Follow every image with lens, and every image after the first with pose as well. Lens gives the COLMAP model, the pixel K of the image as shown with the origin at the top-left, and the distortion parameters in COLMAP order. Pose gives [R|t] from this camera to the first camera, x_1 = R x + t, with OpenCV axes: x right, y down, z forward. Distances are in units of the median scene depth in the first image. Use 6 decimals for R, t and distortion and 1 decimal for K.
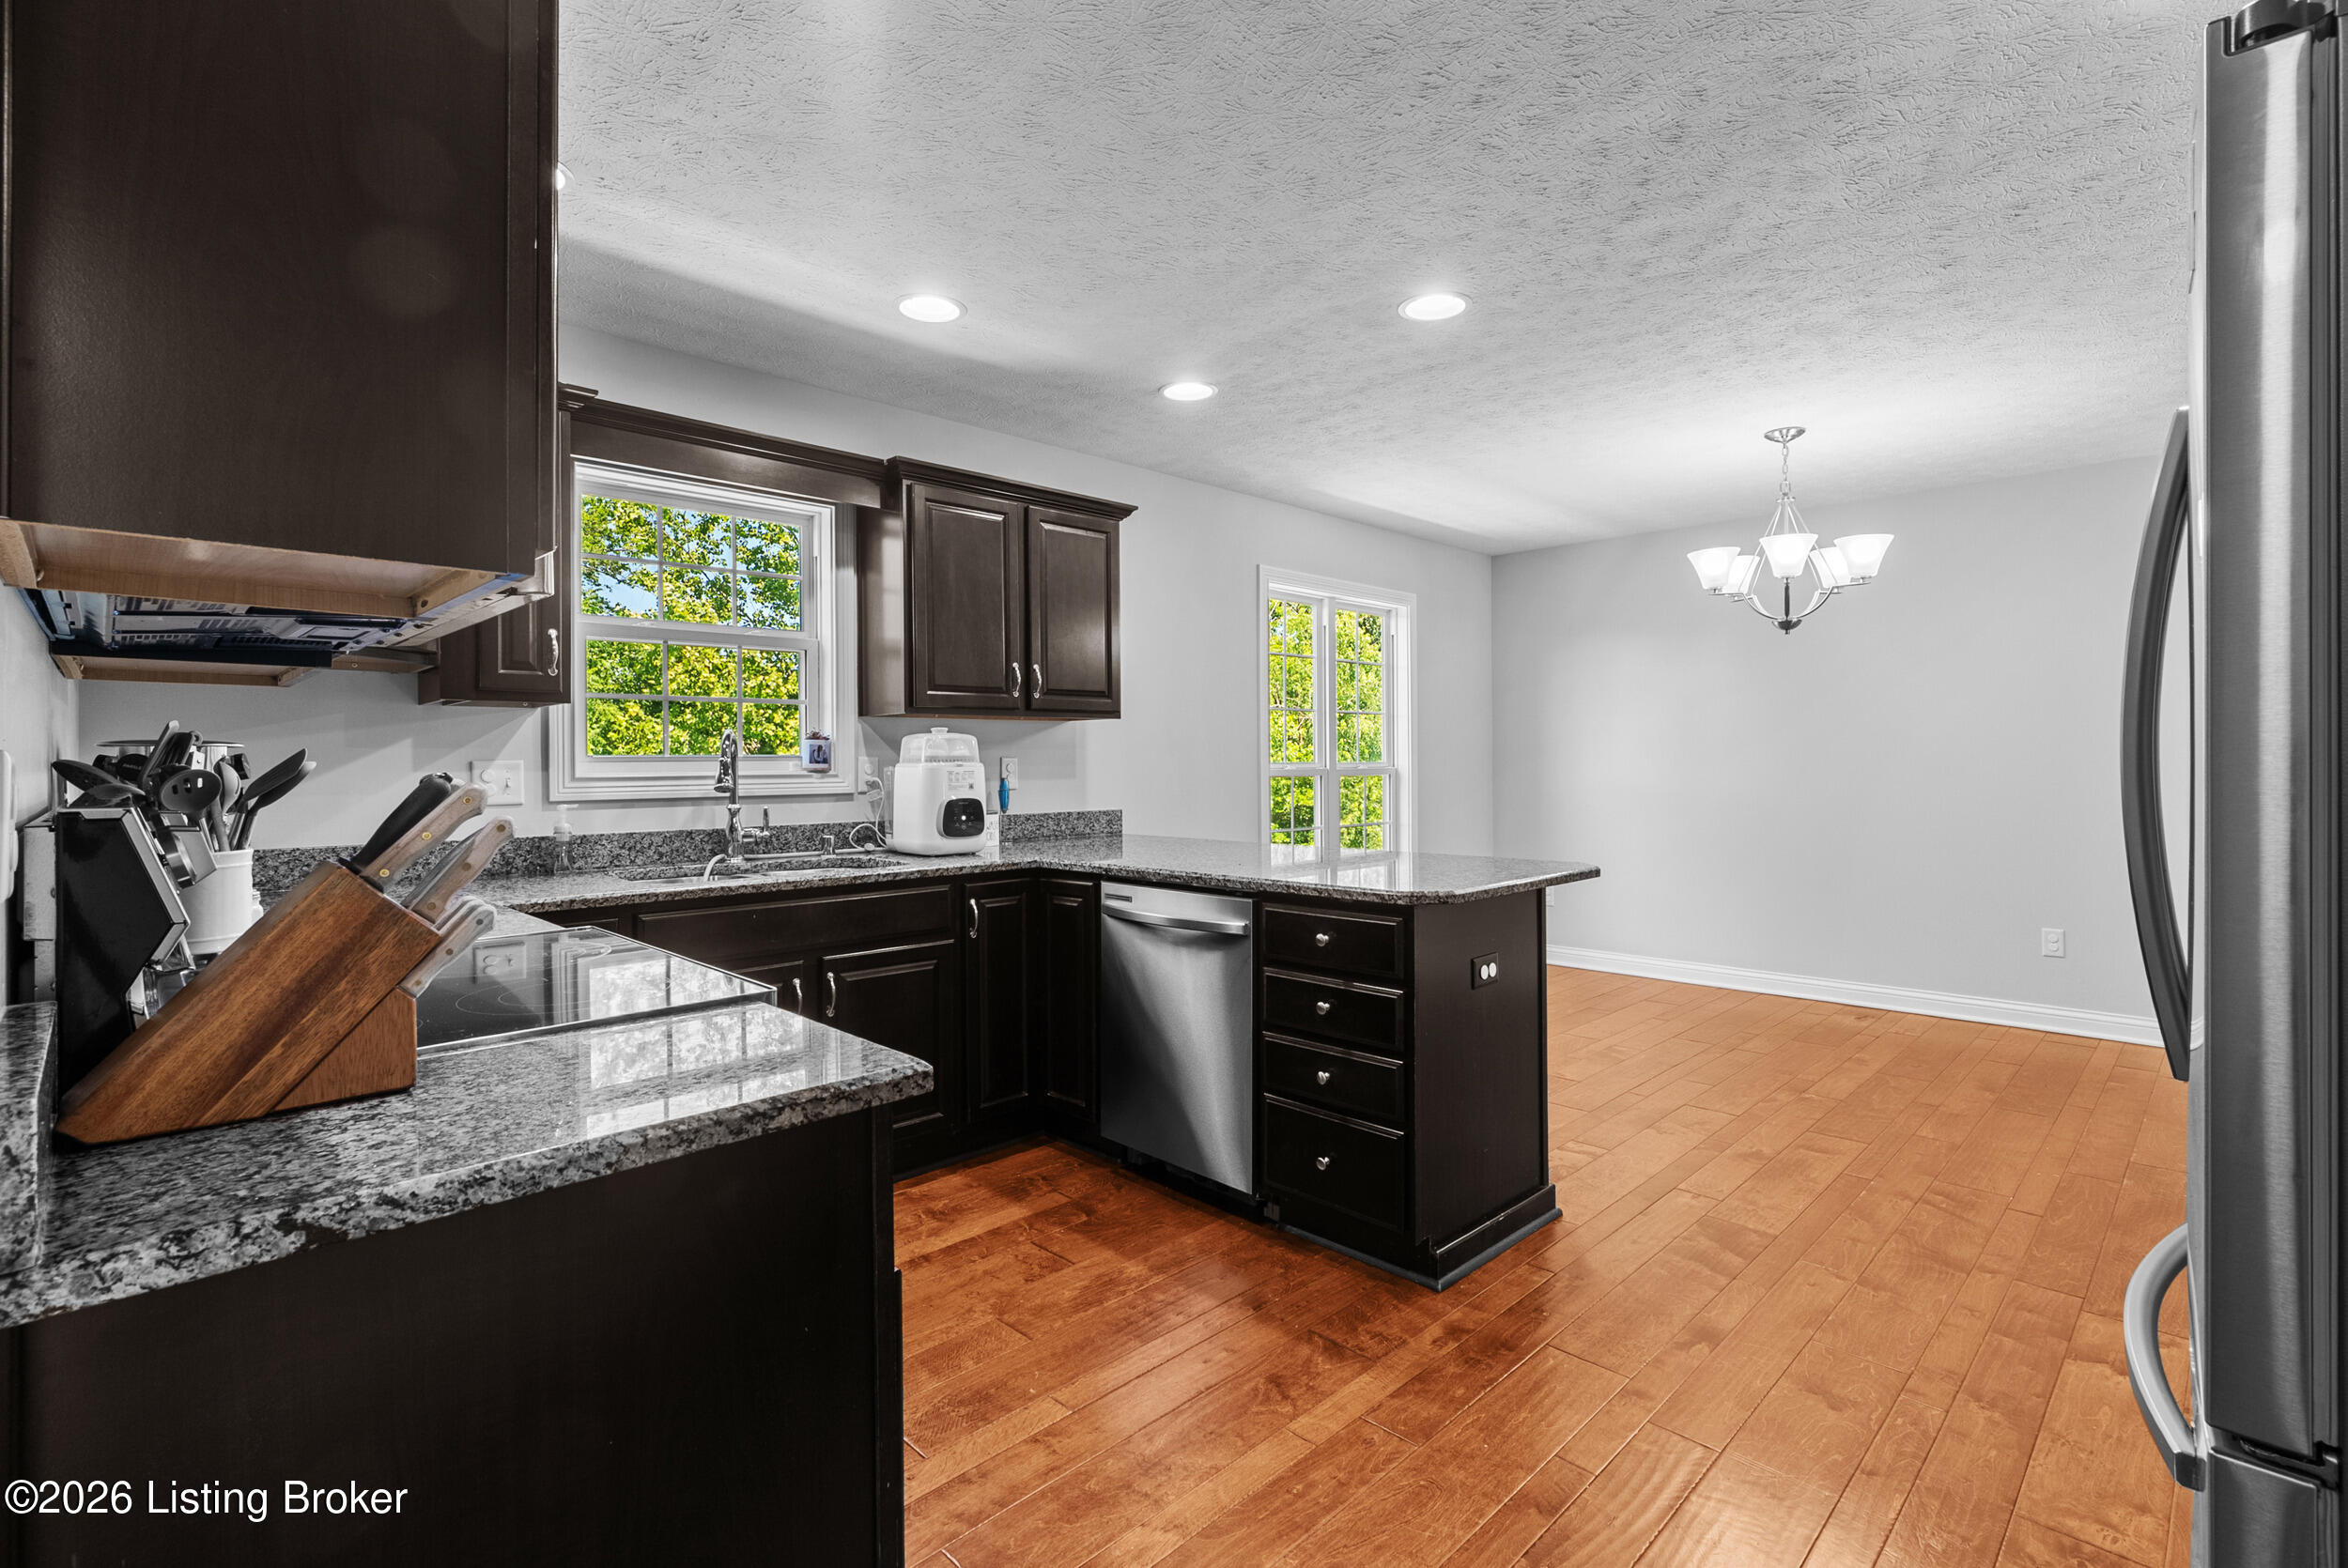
lens RADIAL K [[1075.4, 0, 1173.3], [0, 1075.4, 770.8], [0, 0, 1]] dist [-0.001238, 0.000107]
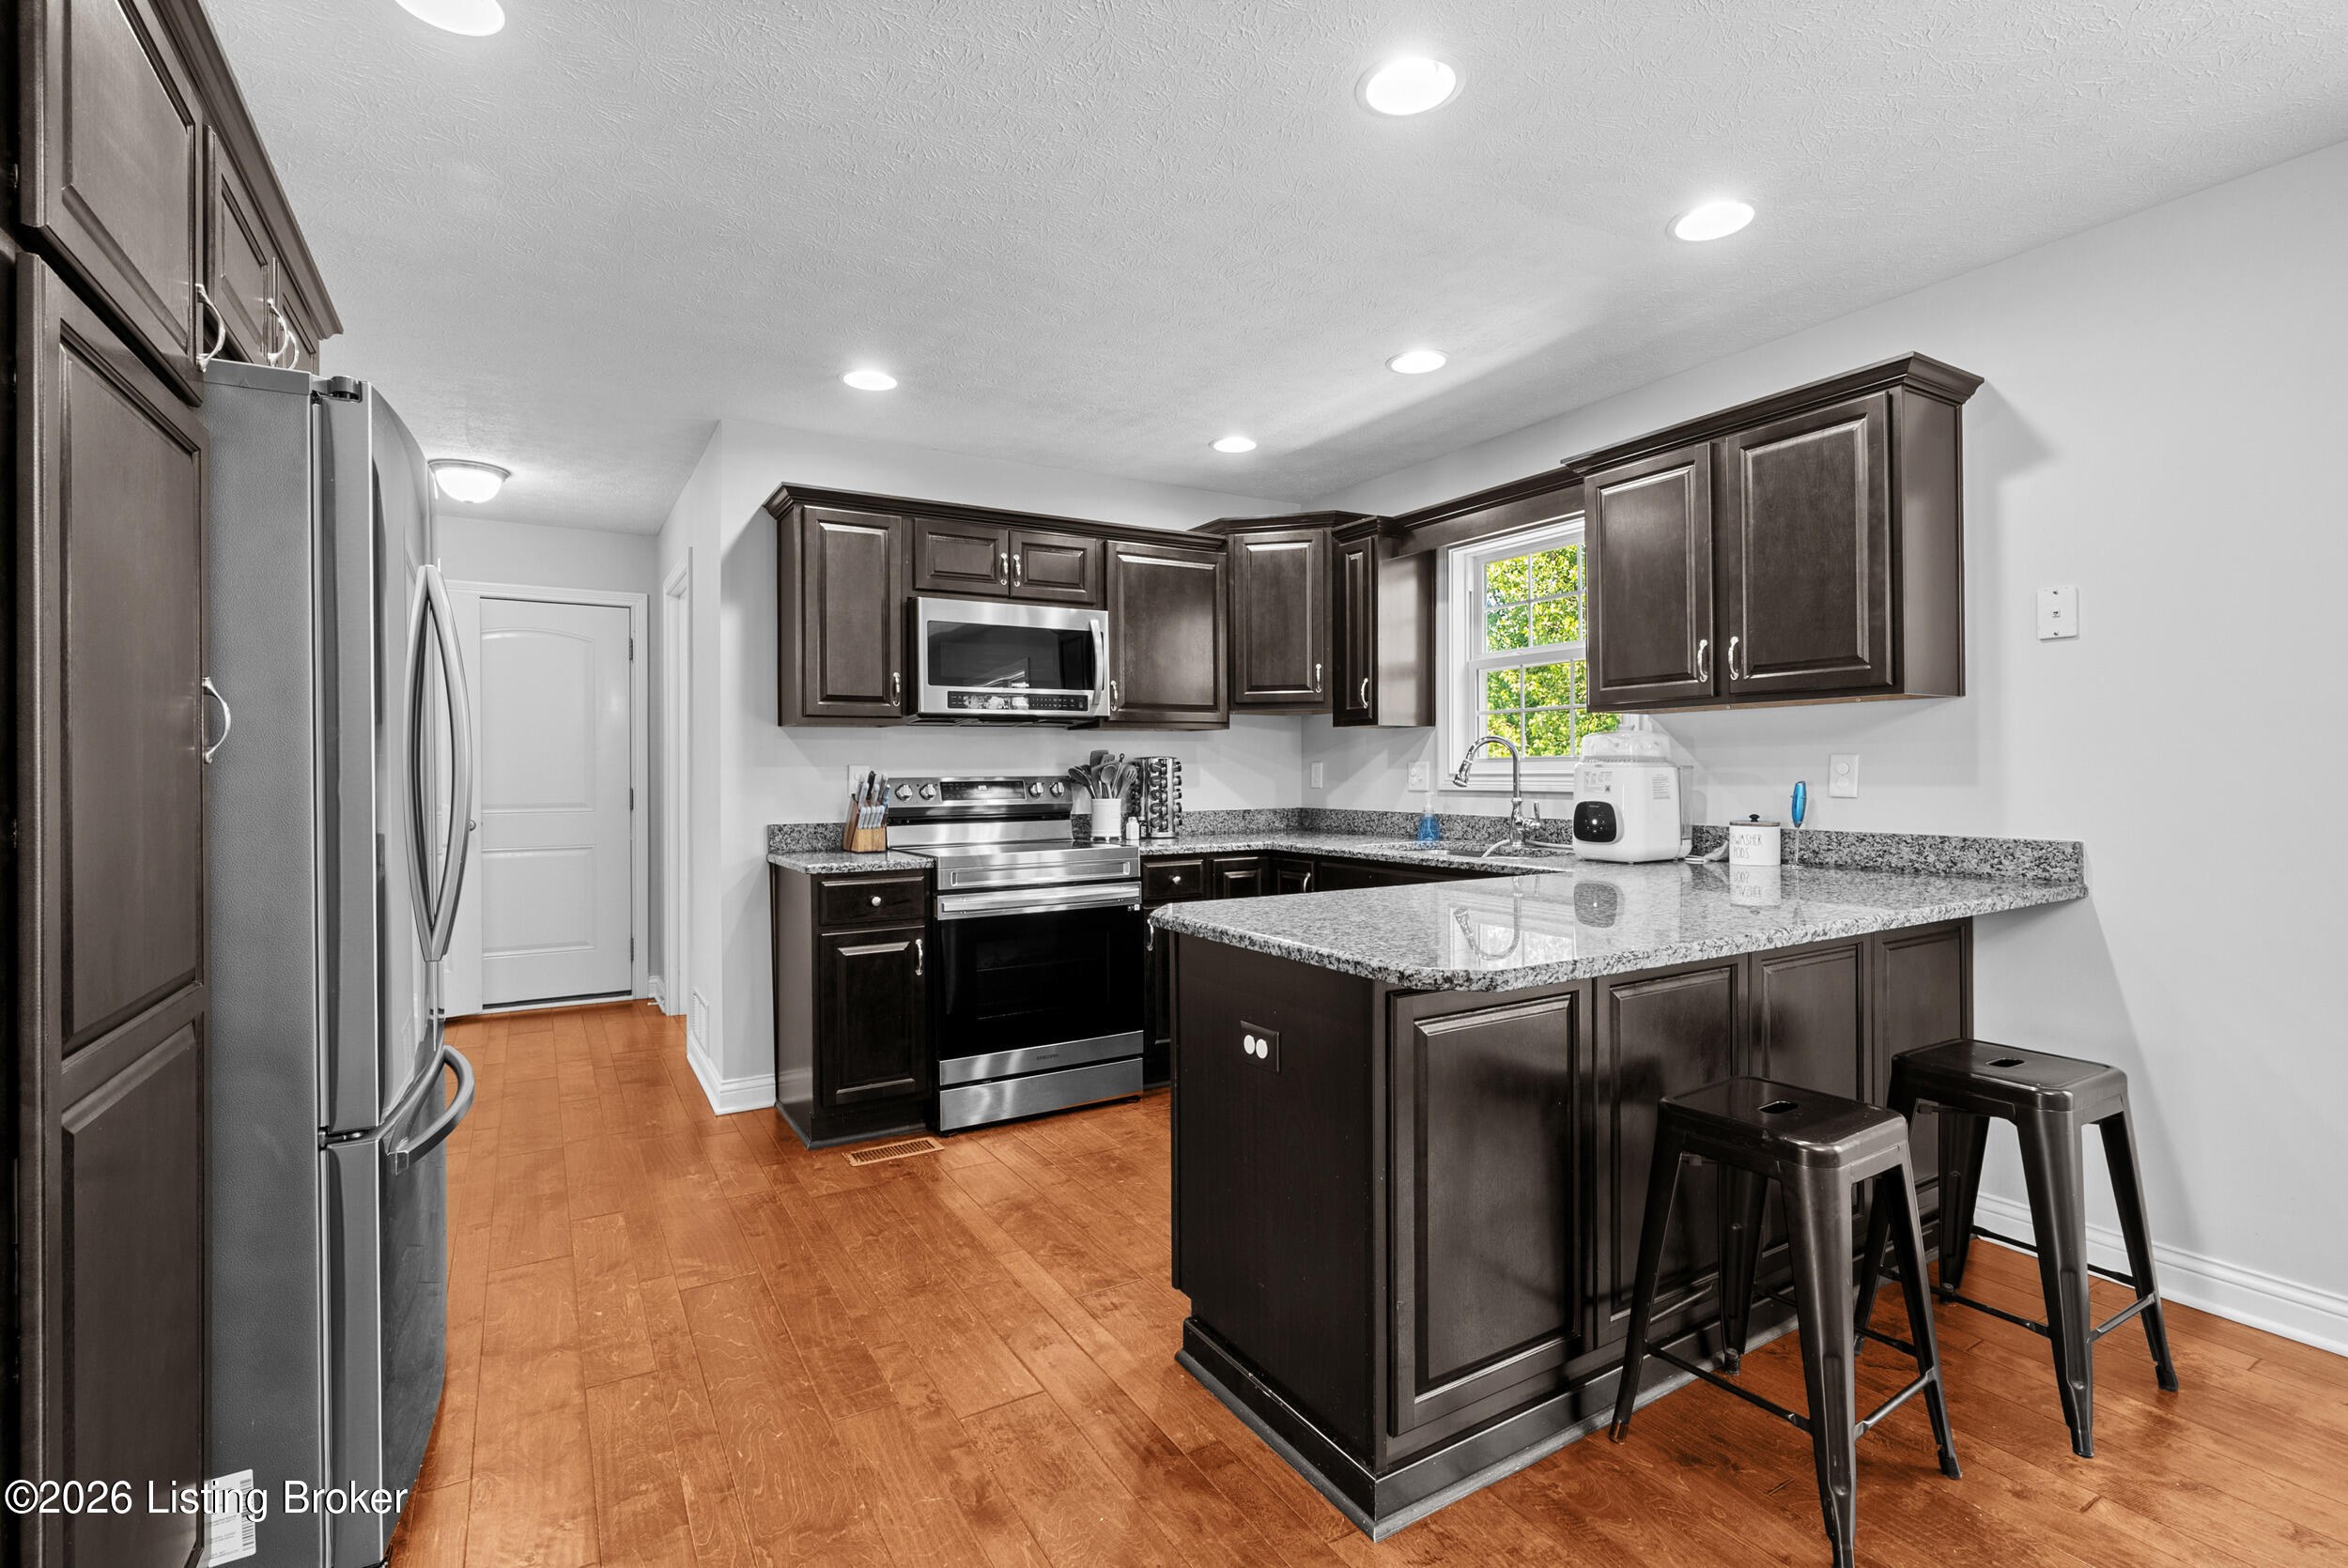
lens RADIAL K [[1078.2, 0, 1178.8], [0, 1078.2, 771.1], [0, 0, 1]] dist [-0.004346, 0.000115]
pose [[-0.232919, 0.010097, -0.972444, 0.841791], [0.001575, 0.999949, 0.010005, -0.010884], [0.972495, 0.000799, -0.232923, 0.913605]]
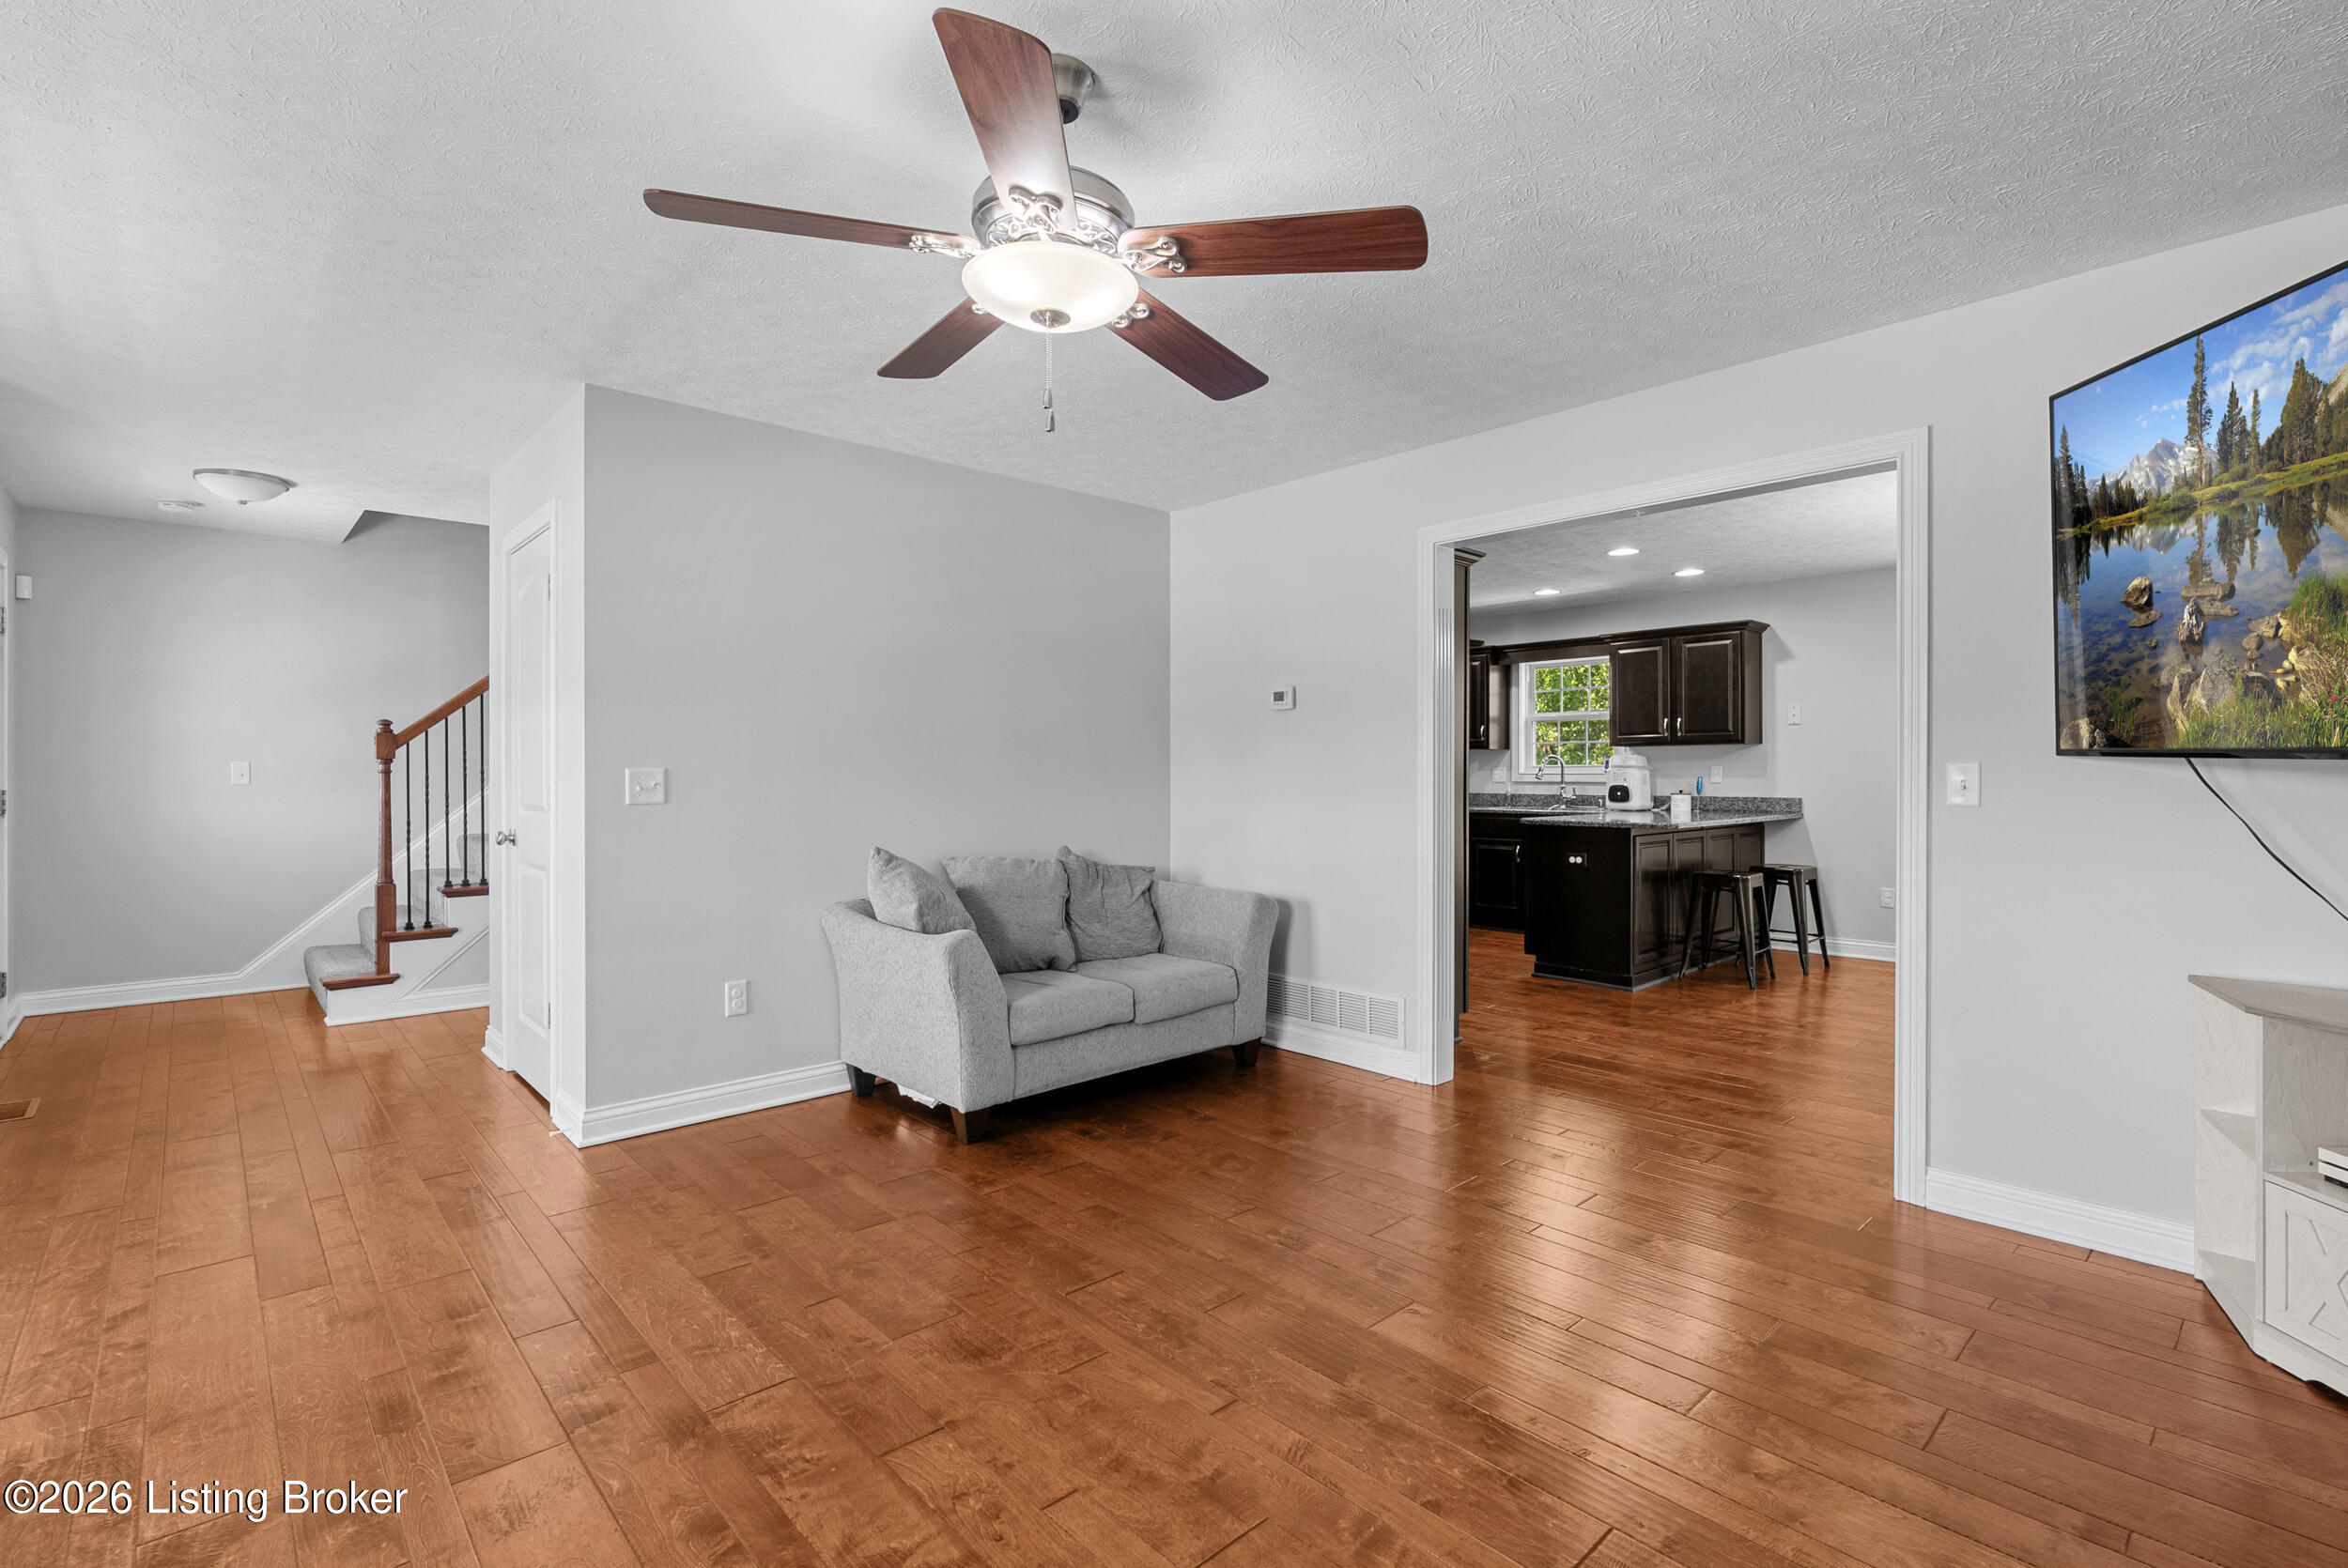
lens RADIAL K [[1073.0, 0, 1178.7], [0, 1073.0, 781.0], [0, 0, 1]] dist [-0.011318, 0.005310]
pose [[-0.034156, 0.012933, -0.999333, 2.129044], [-0.005368, 0.999899, 0.013124, -0.006465], [0.999402, 0.005812, -0.034083, 0.187164]]
